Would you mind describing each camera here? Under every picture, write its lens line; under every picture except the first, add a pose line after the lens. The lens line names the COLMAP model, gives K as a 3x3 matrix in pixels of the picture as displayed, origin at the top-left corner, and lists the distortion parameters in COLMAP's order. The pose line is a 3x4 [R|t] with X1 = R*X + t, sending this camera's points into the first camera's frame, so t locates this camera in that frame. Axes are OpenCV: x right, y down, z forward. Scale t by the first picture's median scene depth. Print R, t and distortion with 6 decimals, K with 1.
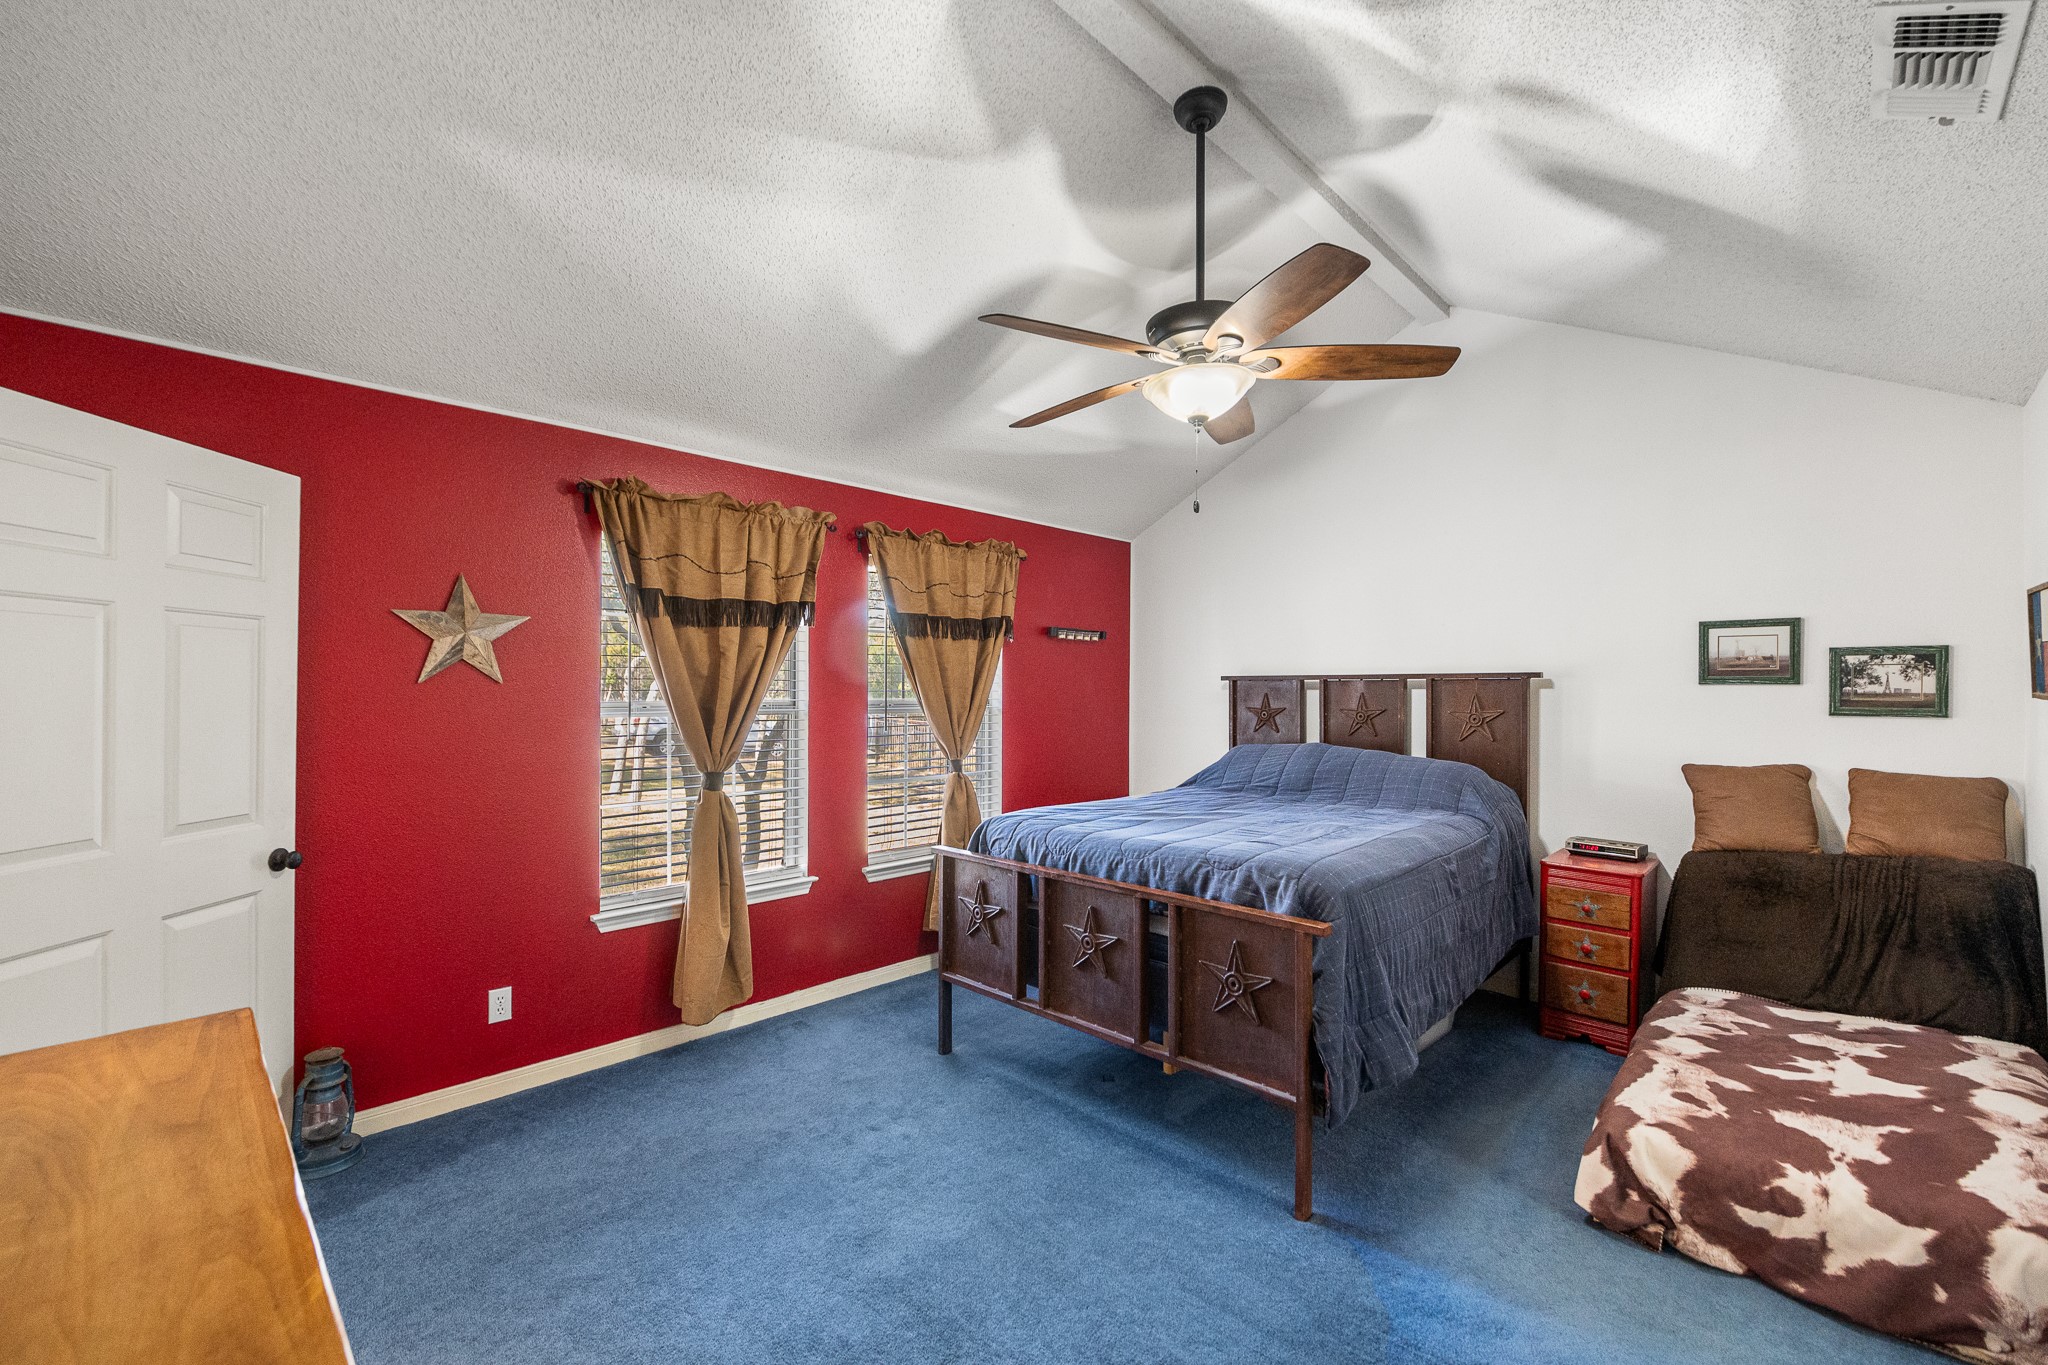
lens RADIAL K [[845.1, 0, 1024.0], [0, 845.1, 682.5], [0, 0, 1]] dist [-0.000294, 0.000018]
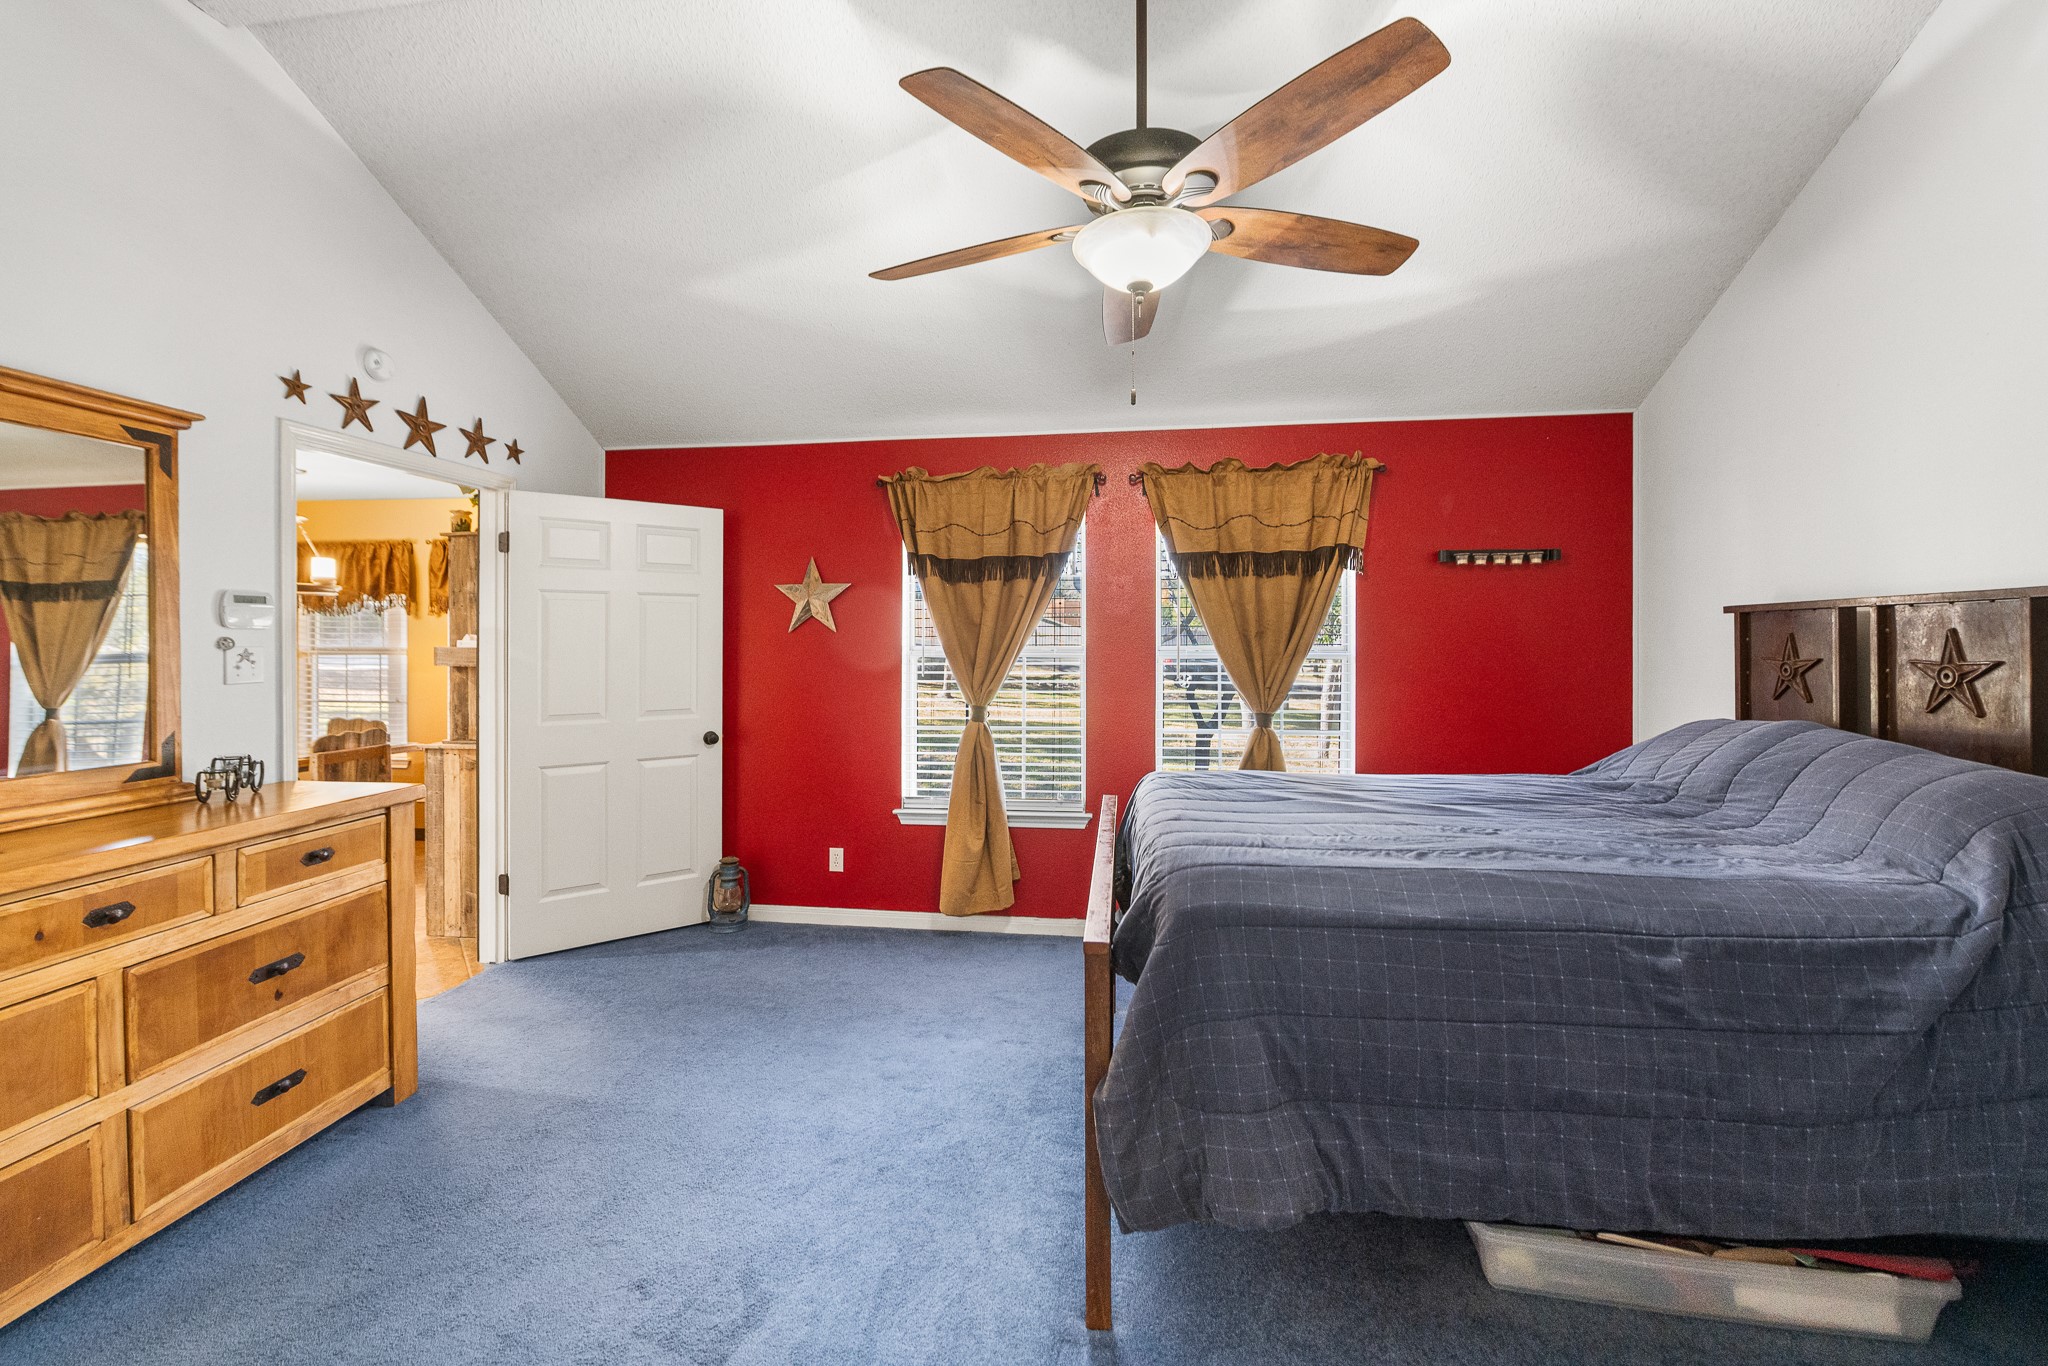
lens RADIAL K [[858.7, 0, 1019.2], [0, 858.7, 639.6], [0, 0, 1]] dist [-0.002615, -0.000102]
pose [[0.602023, -0.007597, -0.798443, 0.585266], [0.011893, 0.999929, -0.000546, 0.014985], [0.798391, -0.009167, 0.602070, 0.315376]]
